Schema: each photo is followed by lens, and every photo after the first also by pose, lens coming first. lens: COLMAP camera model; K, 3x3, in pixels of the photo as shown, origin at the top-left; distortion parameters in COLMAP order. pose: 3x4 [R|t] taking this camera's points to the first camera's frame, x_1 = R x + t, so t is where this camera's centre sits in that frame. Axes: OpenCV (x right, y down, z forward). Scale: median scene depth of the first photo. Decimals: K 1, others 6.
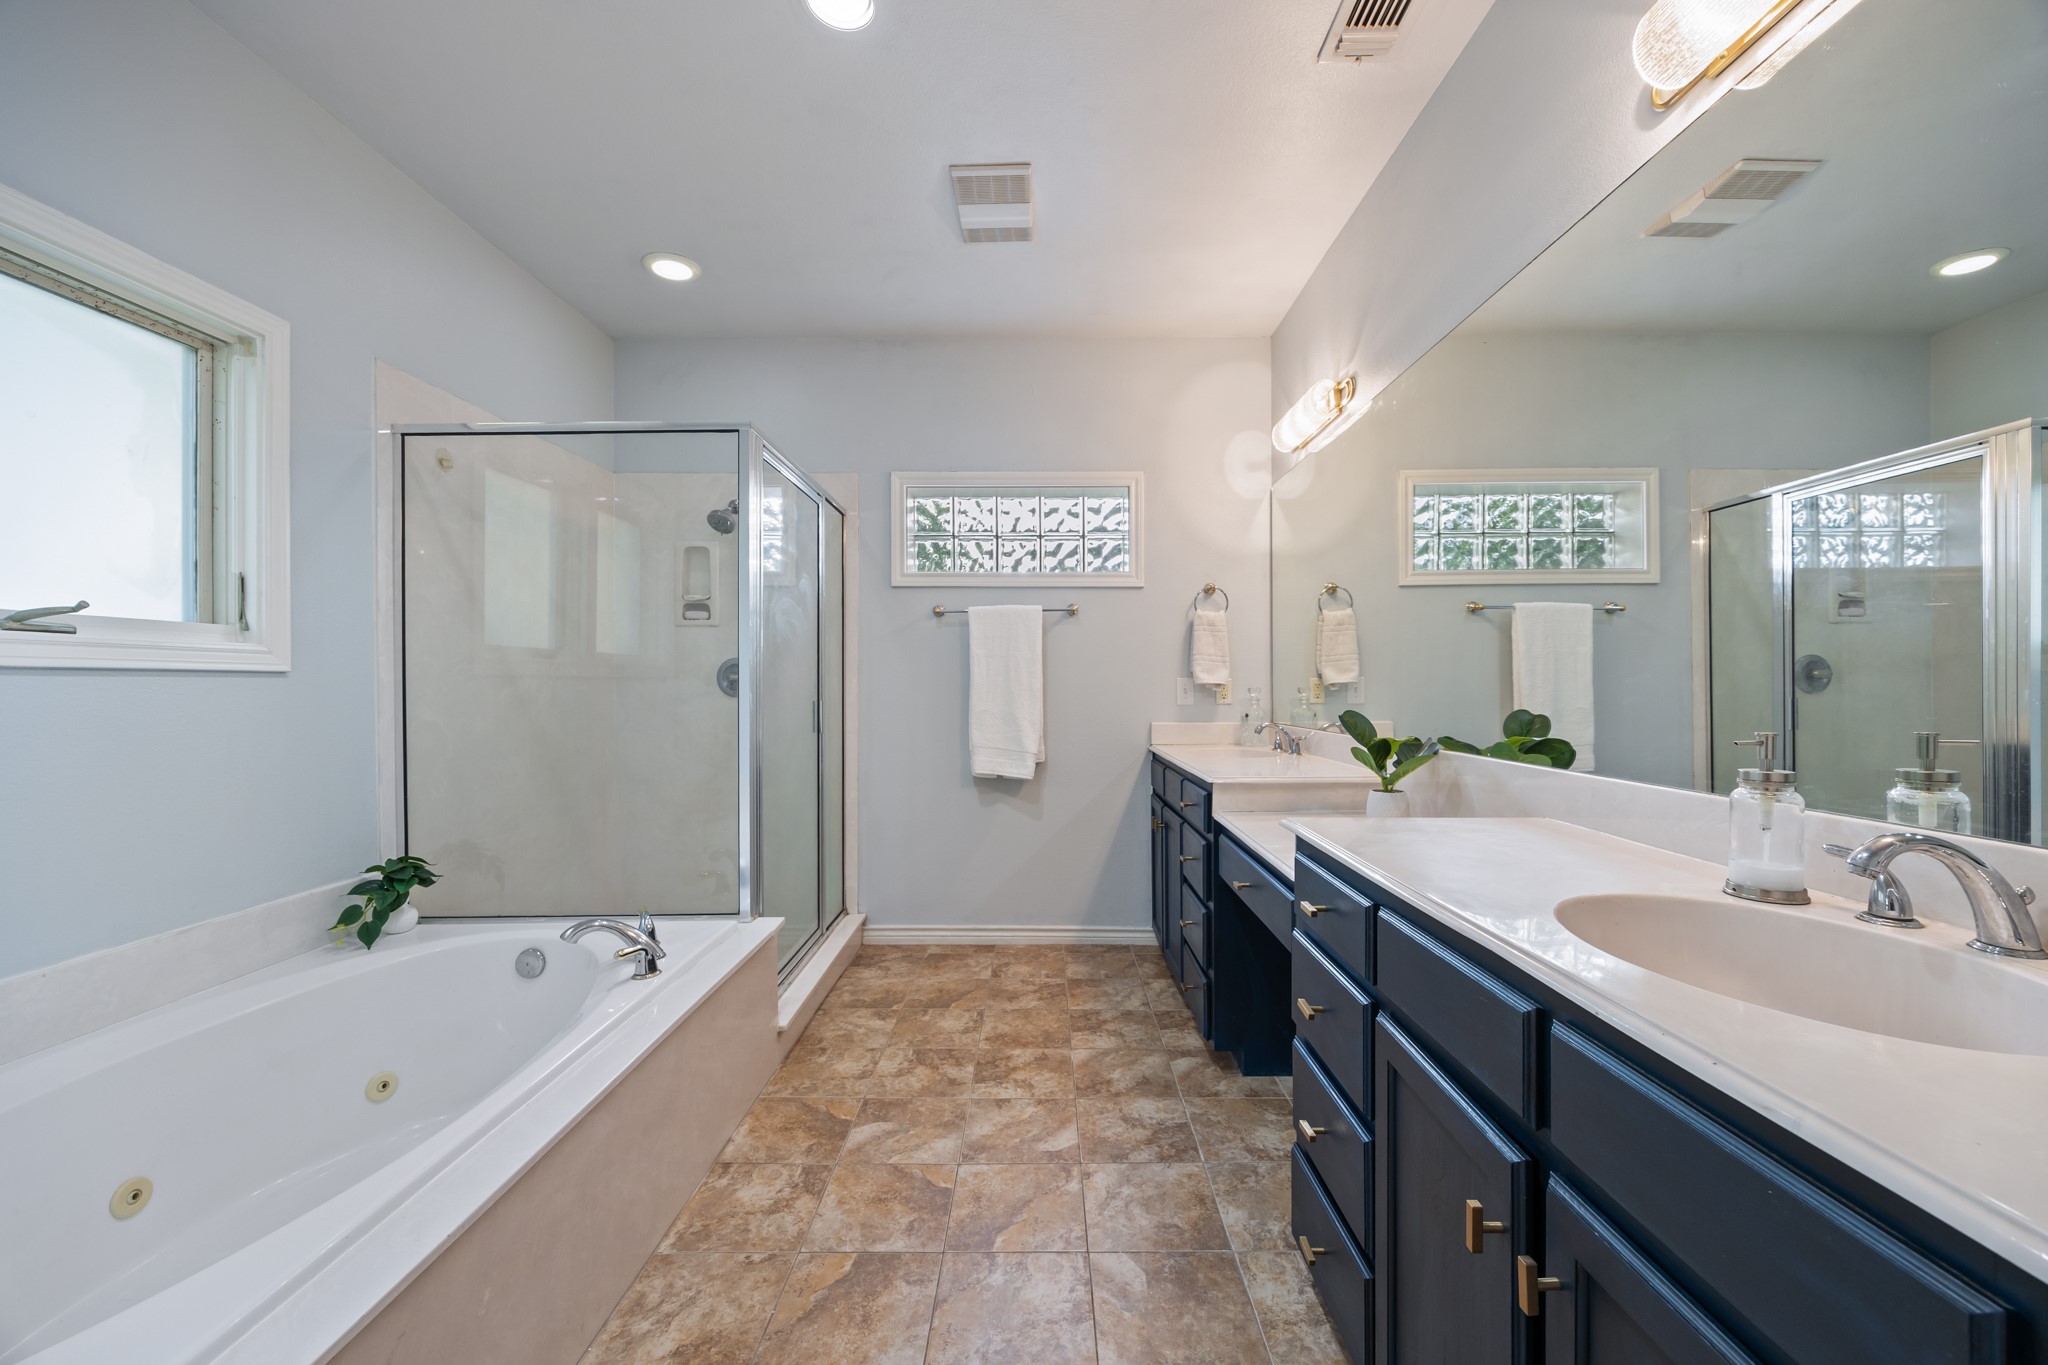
lens RADIAL K [[787.0, 0, 1019.2], [0, 787.0, 683.9], [0, 0, 1]] dist [-0.005433, 0.000233]
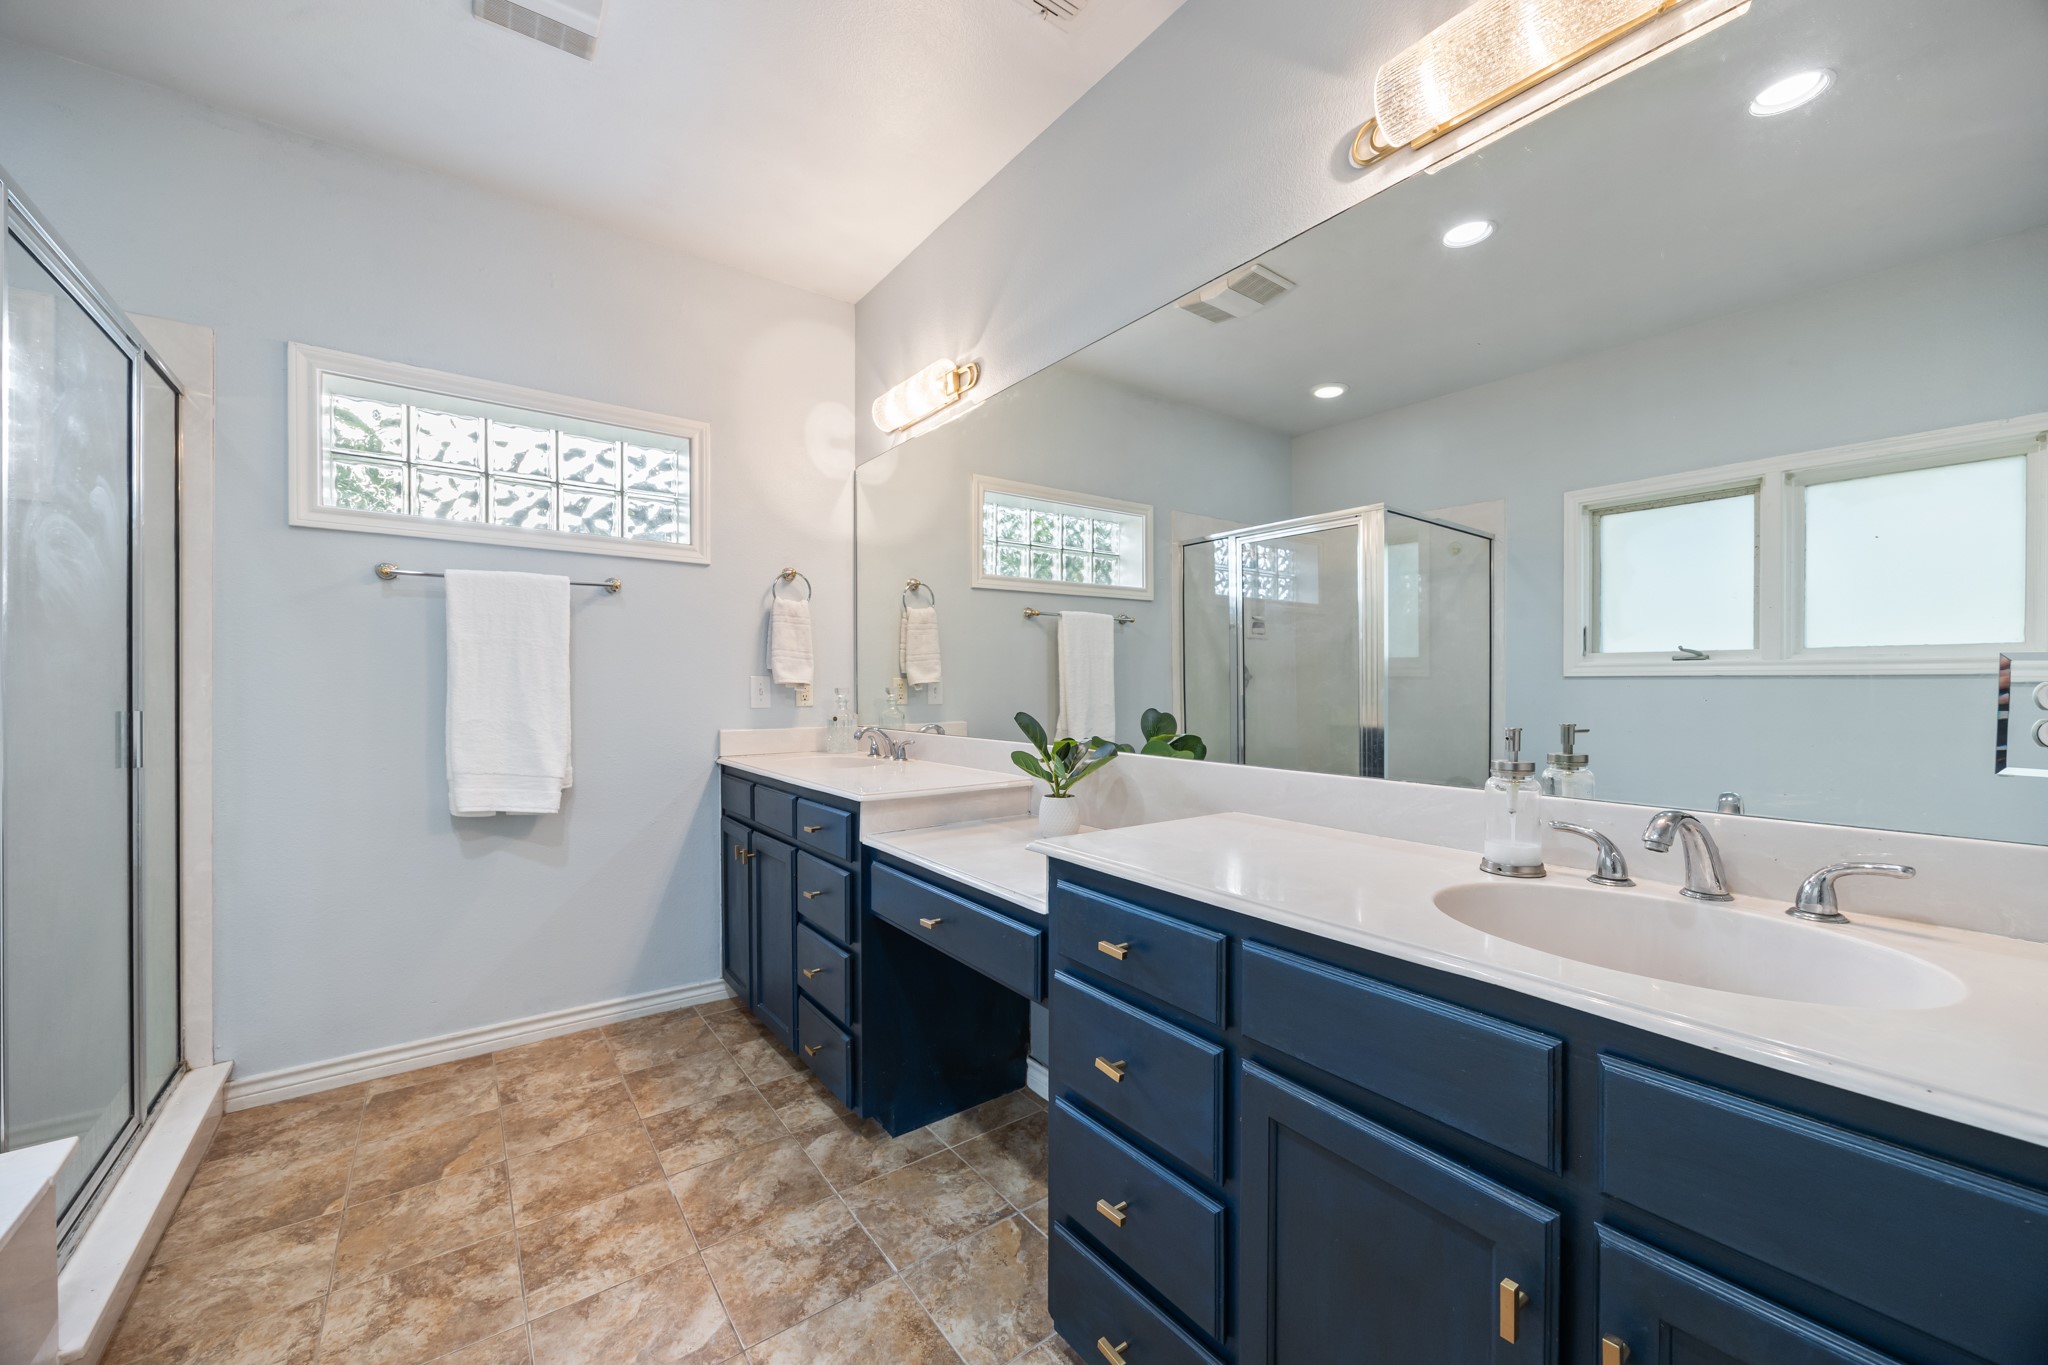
lens RADIAL K [[787.0, 0, 1028.8], [0, 787.0, 686.2], [0, 0, 1]] dist [-0.005433, 0.000233]
pose [[0.786630, -0.000208, 0.617425, -0.098220], [-0.002168, 0.999993, 0.003099, -0.000009], [-0.617421, -0.003776, 0.786624, 0.173001]]
